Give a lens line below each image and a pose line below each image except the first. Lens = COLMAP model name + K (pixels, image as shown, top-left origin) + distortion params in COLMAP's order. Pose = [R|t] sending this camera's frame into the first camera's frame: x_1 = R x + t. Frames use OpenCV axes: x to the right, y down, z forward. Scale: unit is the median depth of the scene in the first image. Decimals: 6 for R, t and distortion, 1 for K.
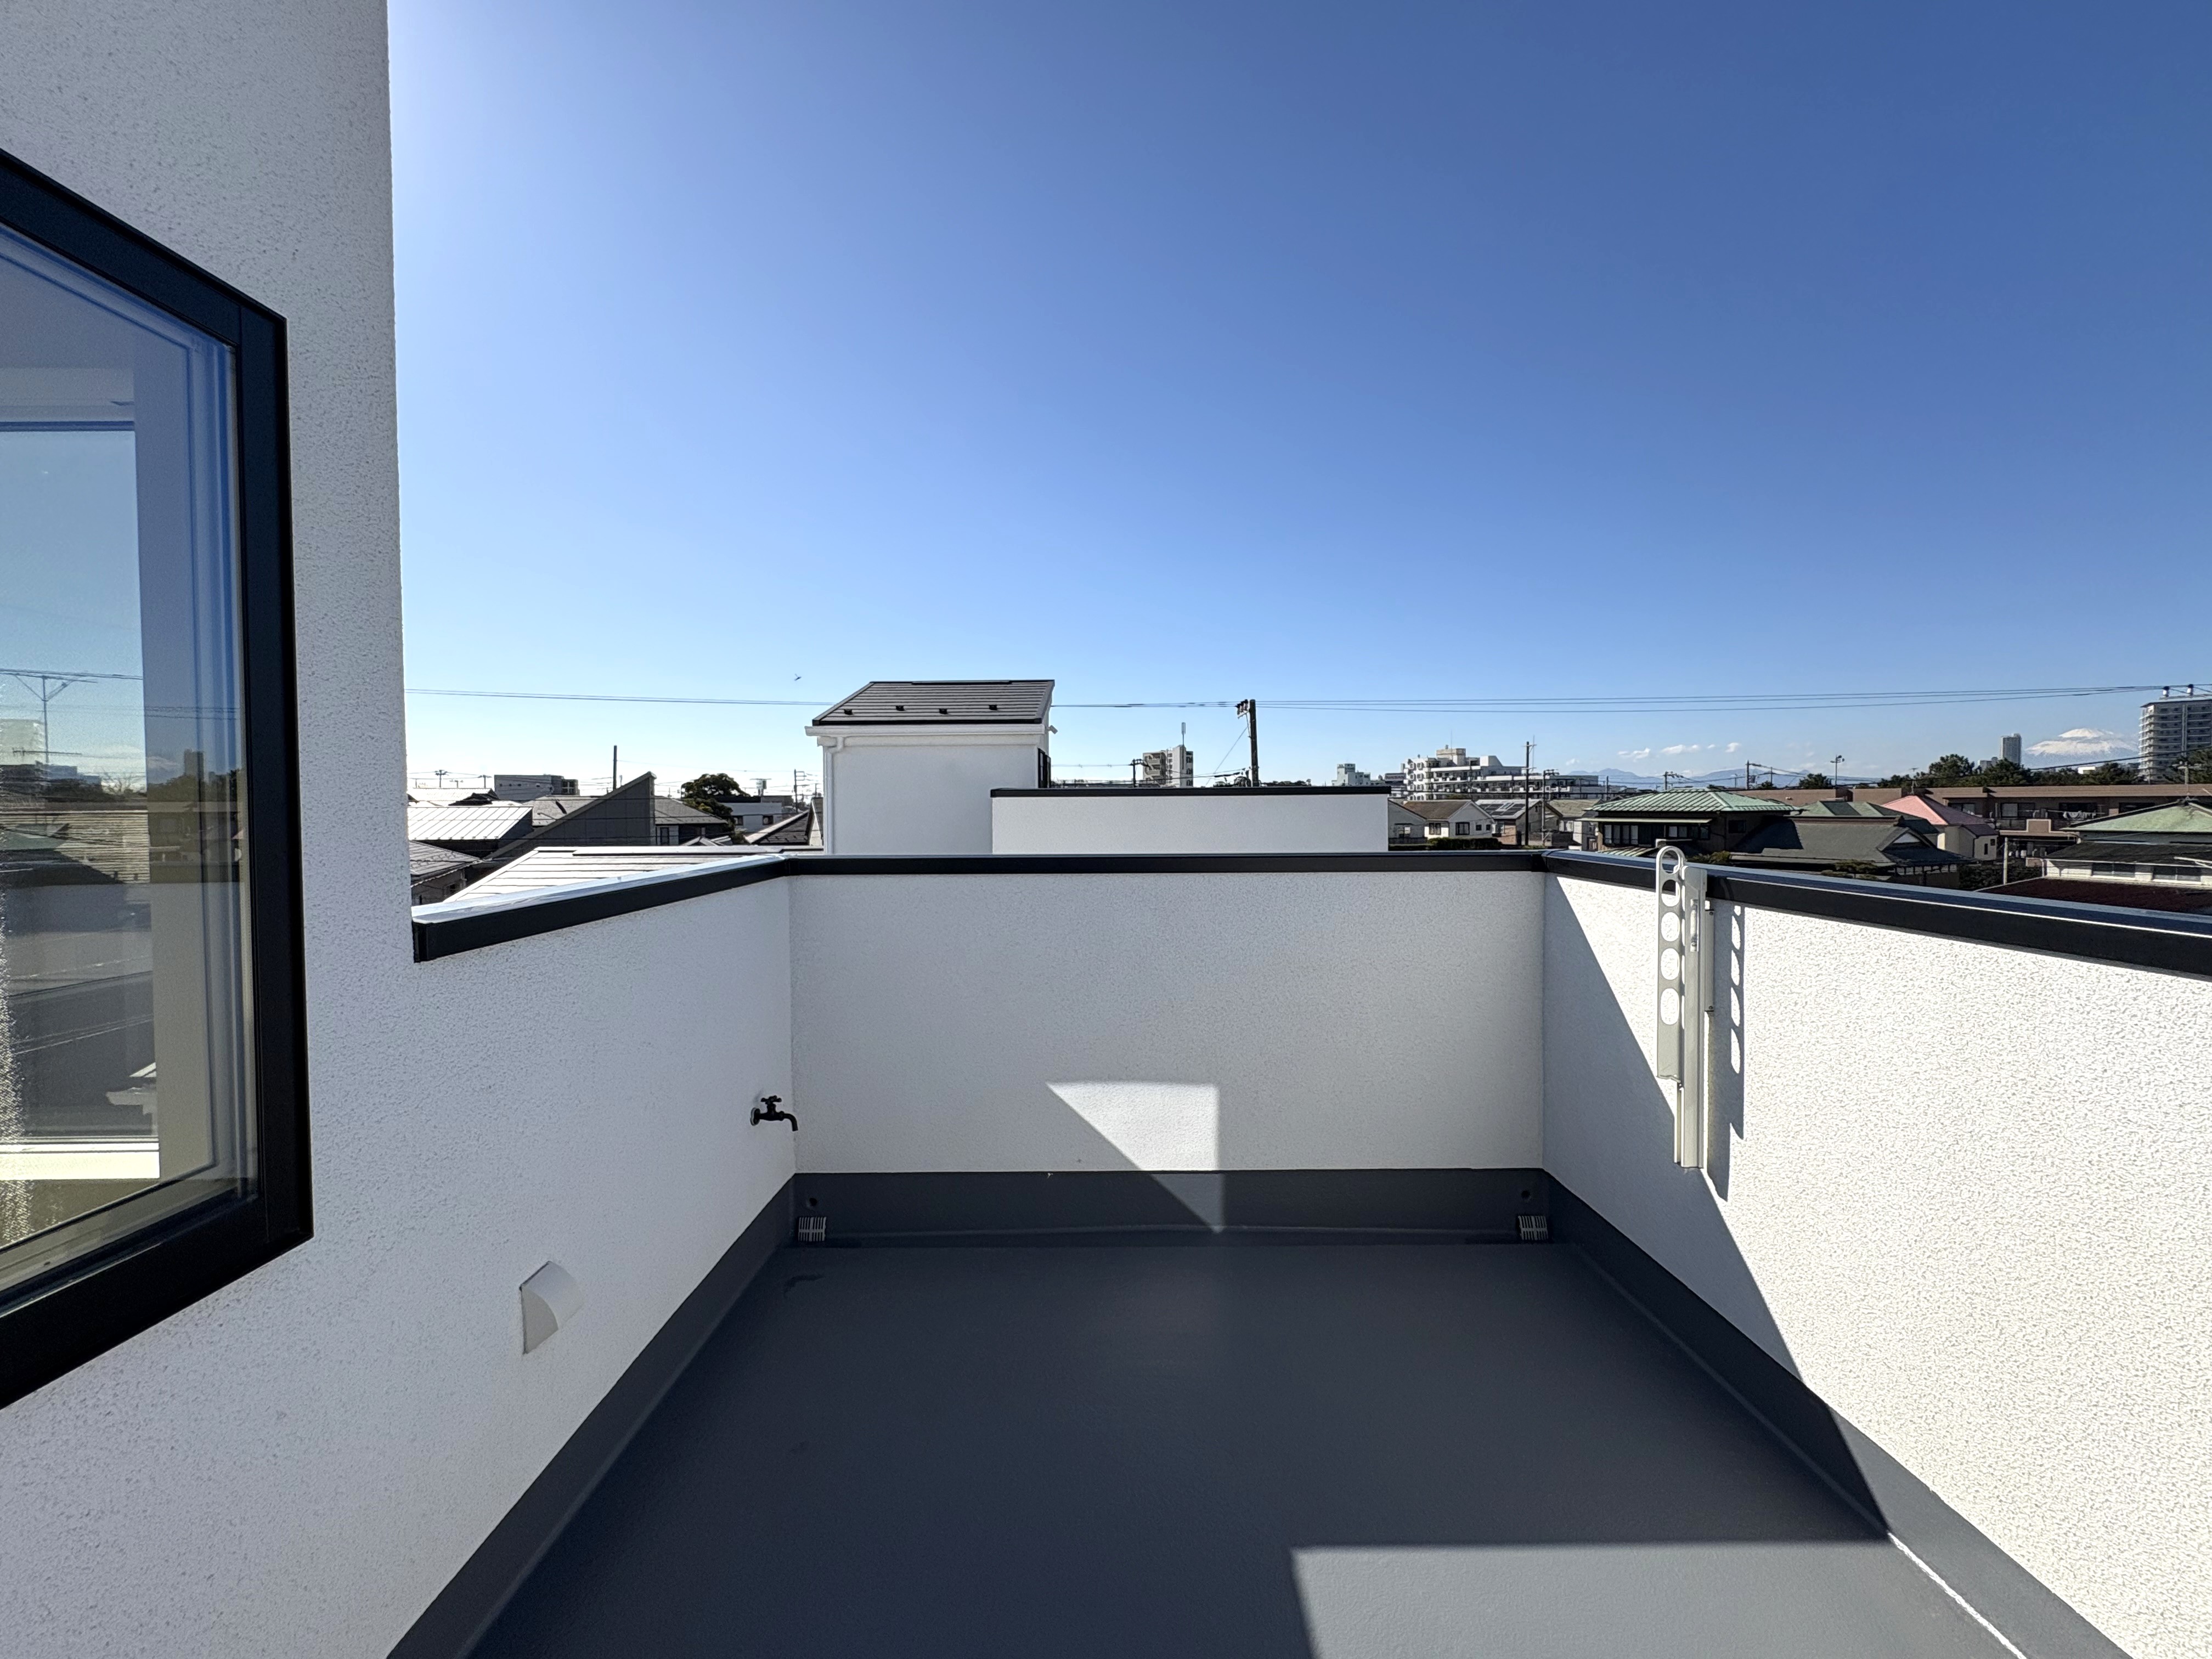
lens RADIAL K [[900.6, 0, 1111.0], [0, 900.6, 814.3], [0, 0, 1]] dist [-0.000630, 0.000017]
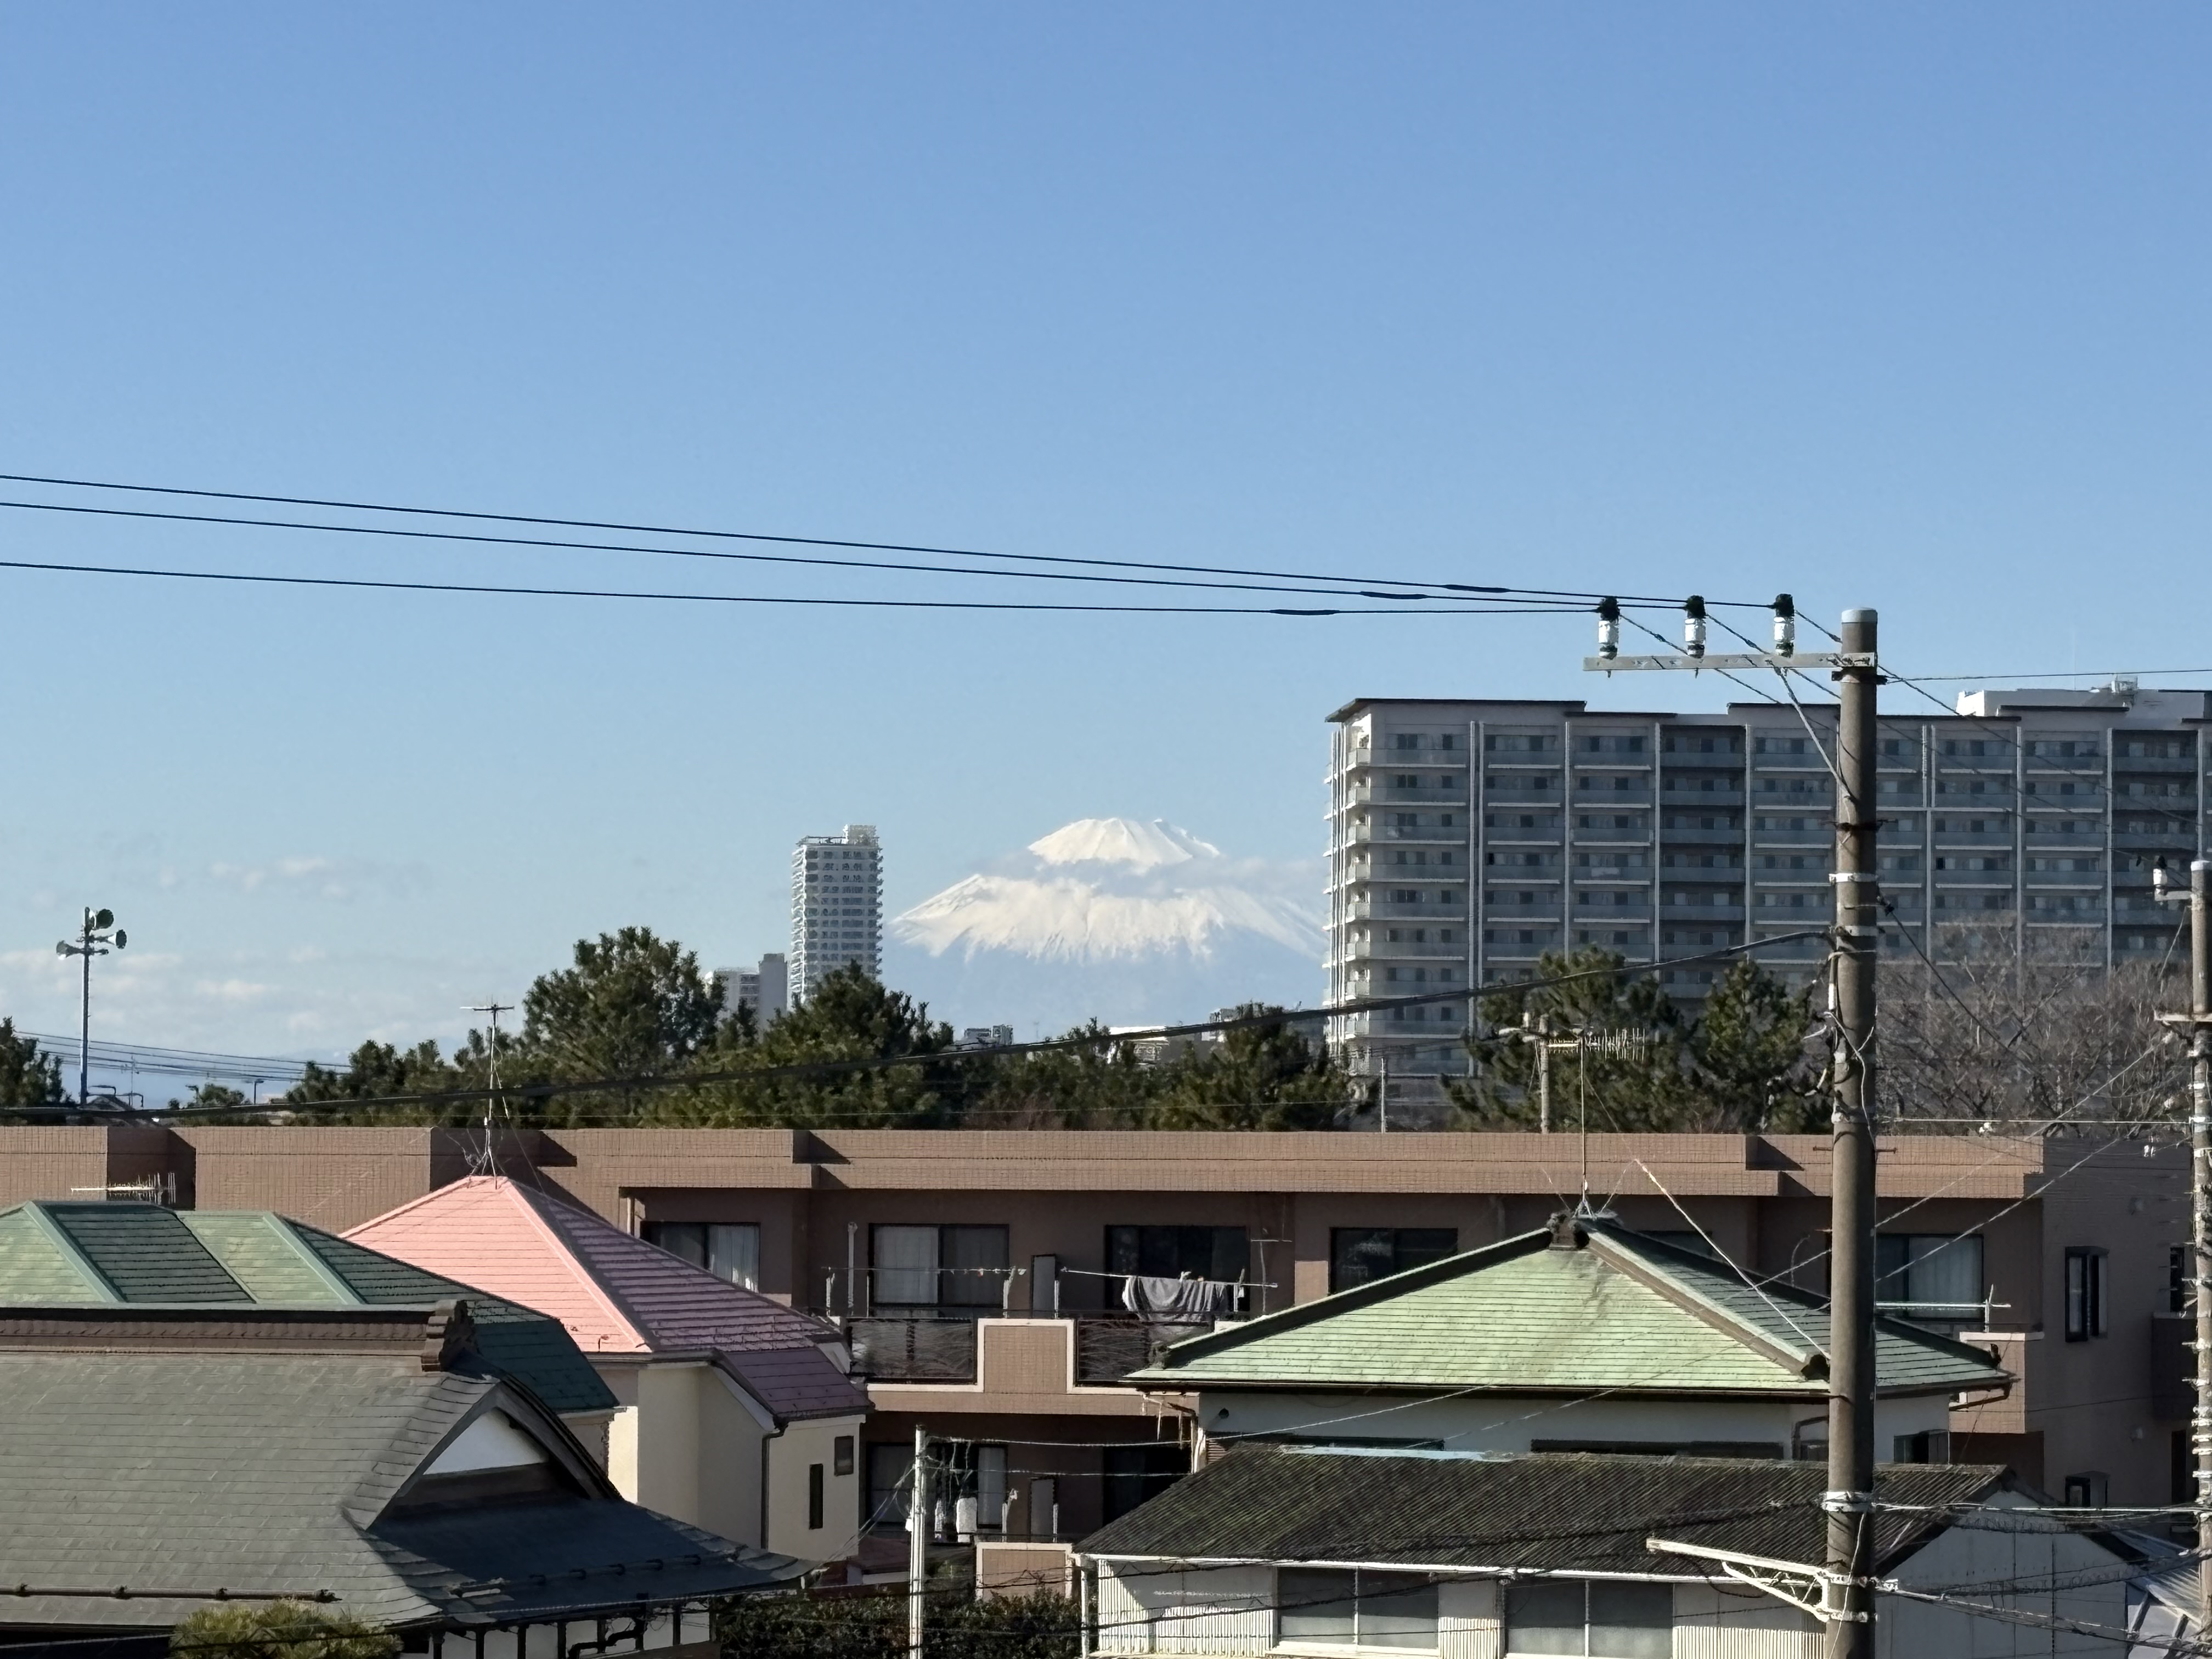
lens RADIAL K [[7063.2, 0, 1108.2], [0, 7063.2, 813.7], [0, 0, 1]] dist [0.331096, 0.000000]
pose [[0.674061, 0.050125, 0.736973, 0.057534], [-0.002630, 0.997852, -0.065463, -0.005299], [-0.738671, 0.042188, 0.672745, 0.143491]]
